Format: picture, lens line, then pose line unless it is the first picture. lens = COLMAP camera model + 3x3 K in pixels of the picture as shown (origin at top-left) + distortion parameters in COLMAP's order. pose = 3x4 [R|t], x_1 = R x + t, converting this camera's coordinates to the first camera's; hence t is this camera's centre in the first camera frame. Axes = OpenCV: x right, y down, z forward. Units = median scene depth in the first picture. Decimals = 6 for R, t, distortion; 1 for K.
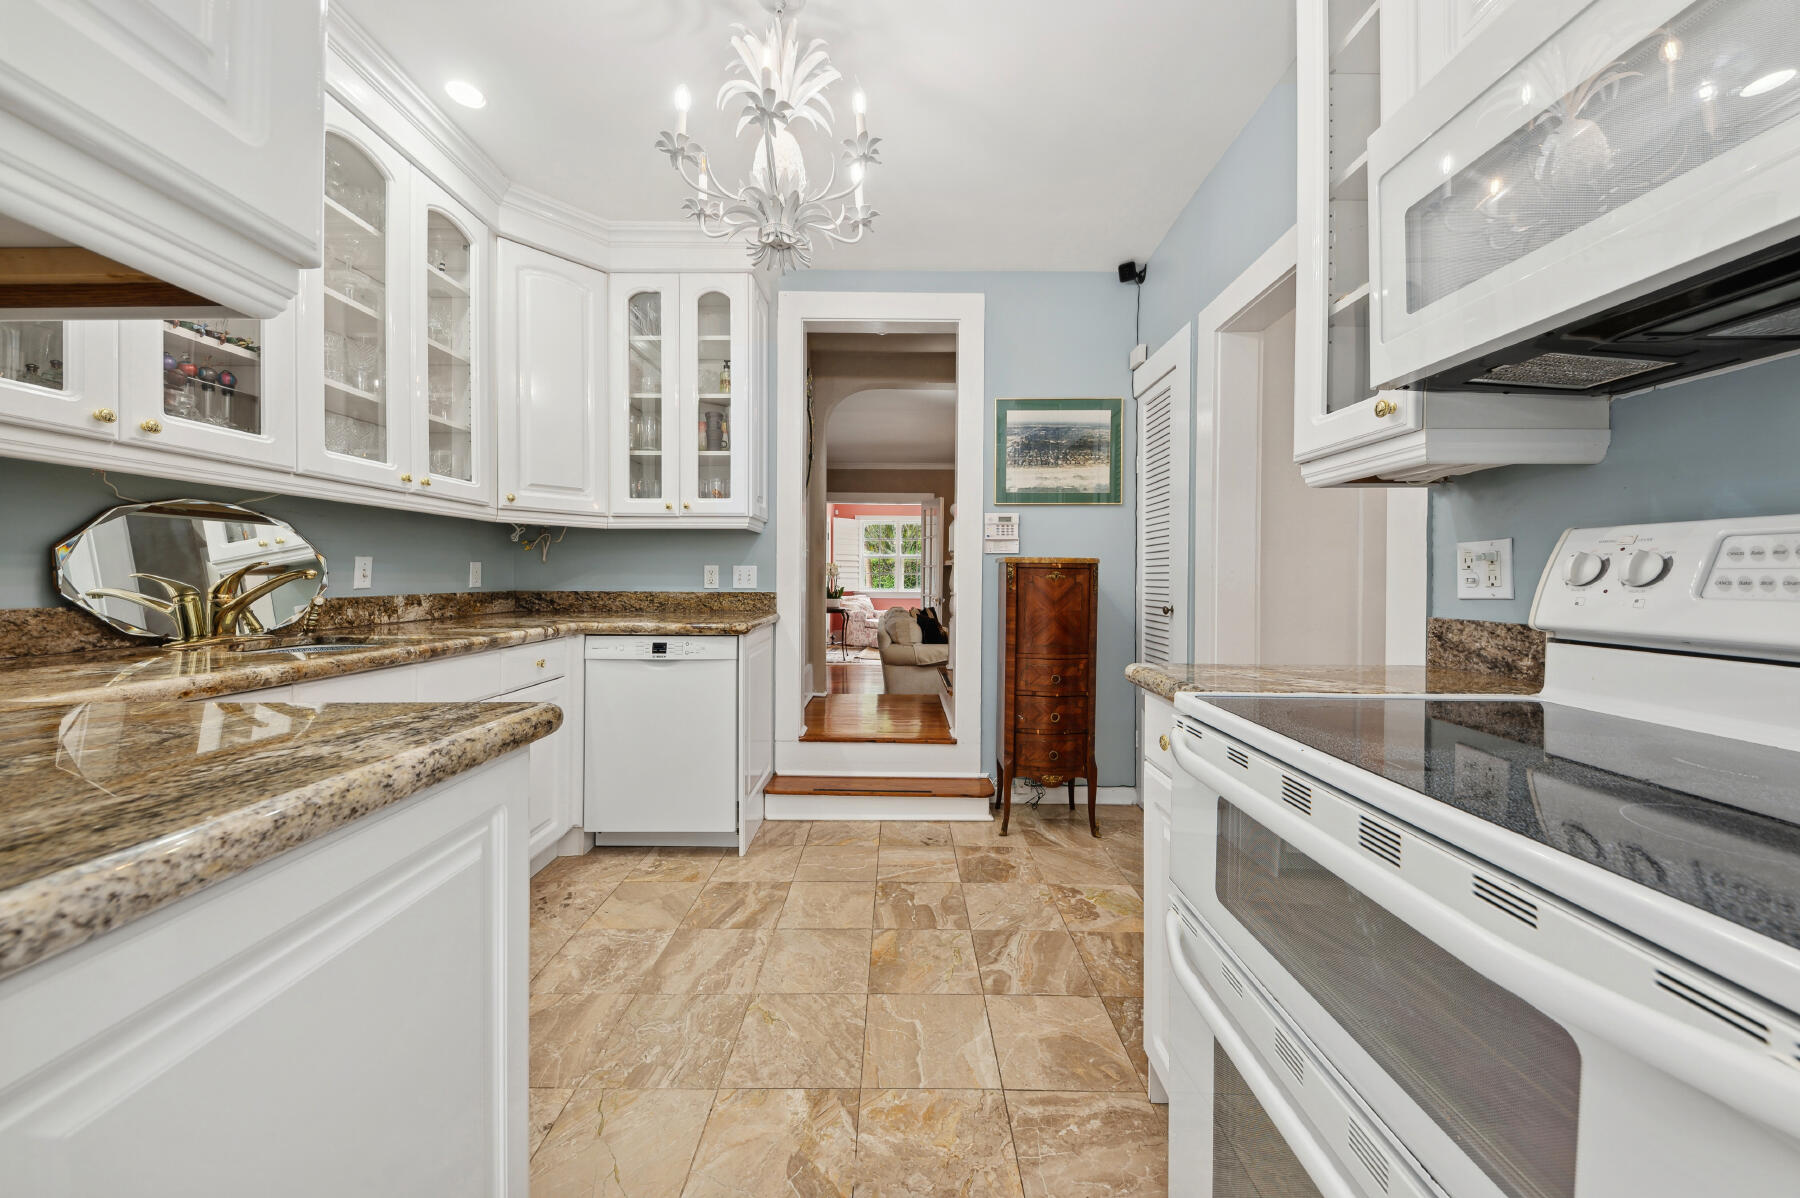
lens RADIAL K [[619.4, 0, 896.7], [0, 619.4, 588.2], [0, 0, 1]] dist [0.001336, 0.000064]
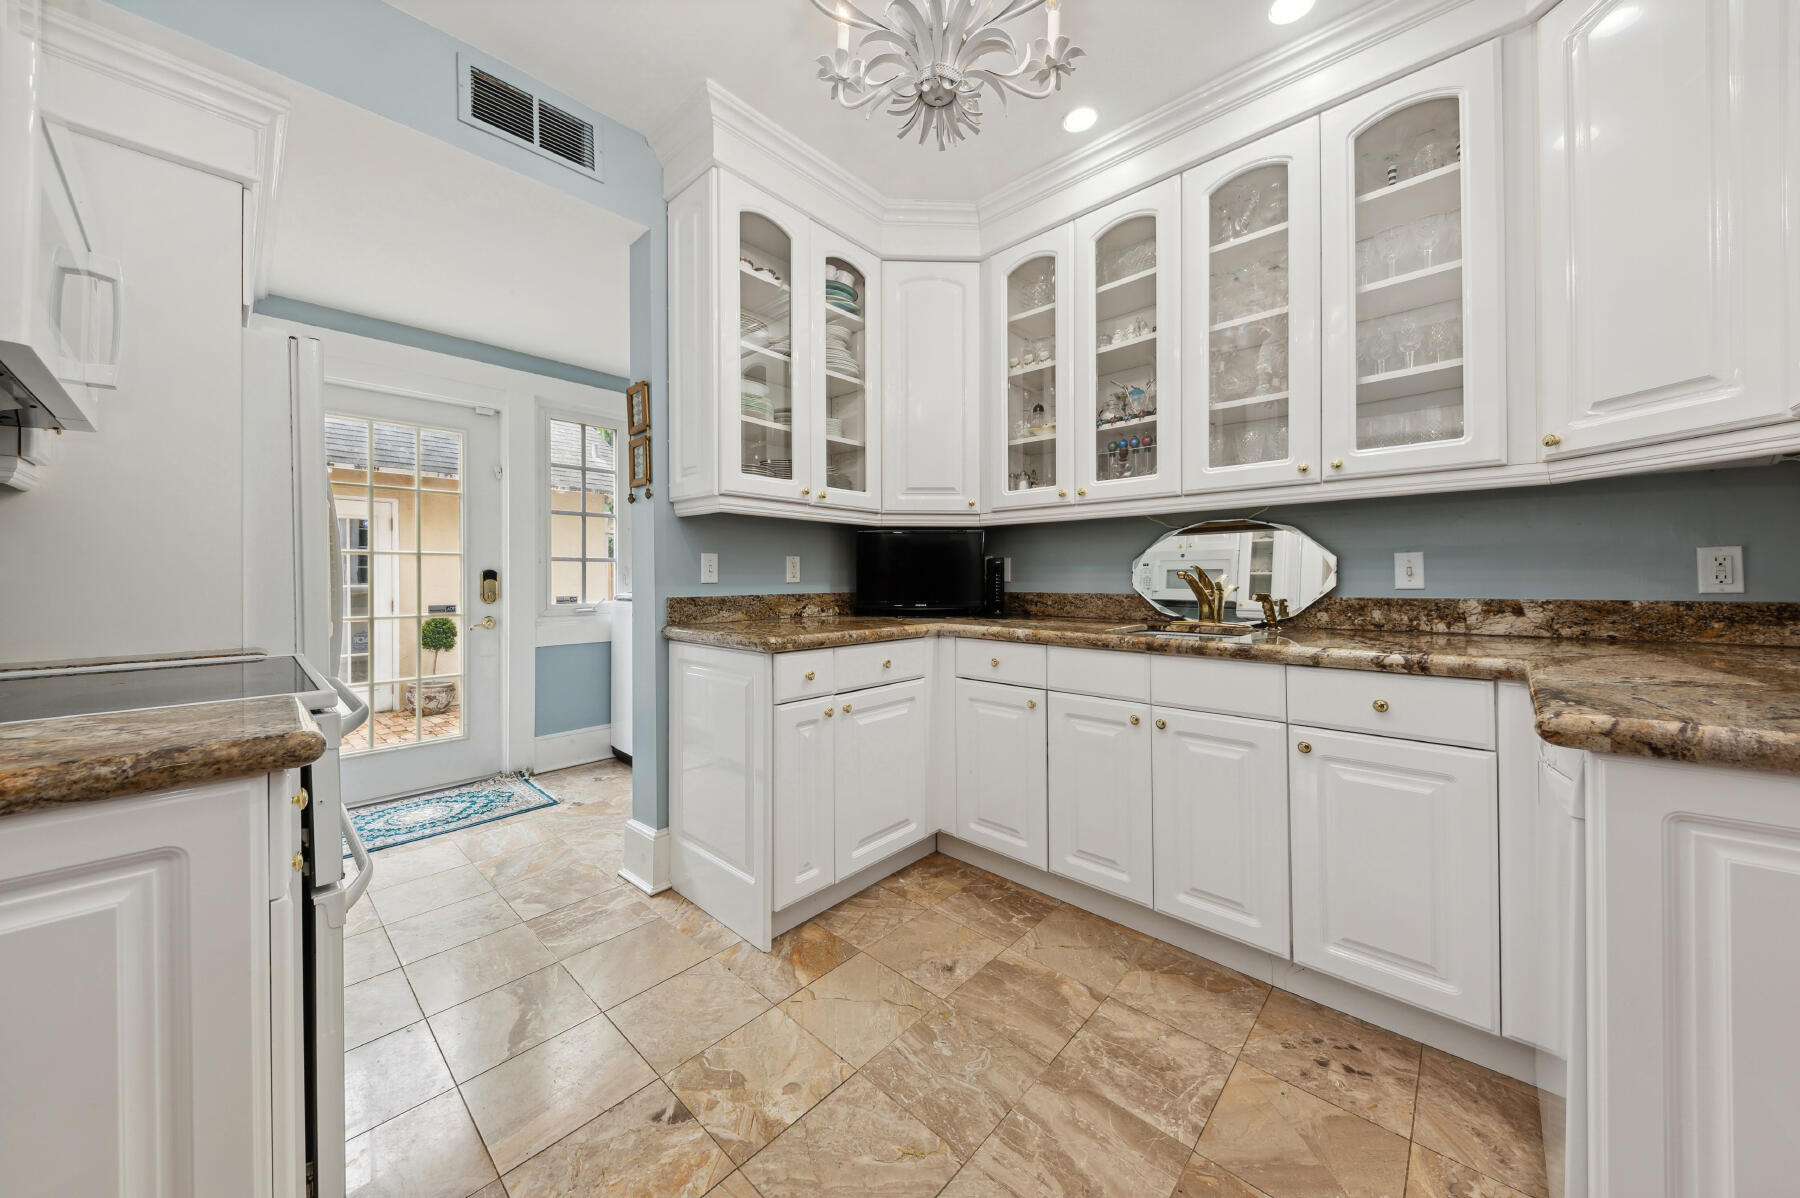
lens RADIAL K [[619.4, 0, 907.9], [0, 619.4, 576.5], [0, 0, 1]] dist [0.001336, 0.000064]
pose [[-0.676866, -0.002804, -0.736101, 0.256653], [-0.010953, 0.999920, 0.006263, -0.014748], [0.736024, 0.012302, -0.676843, 1.071573]]
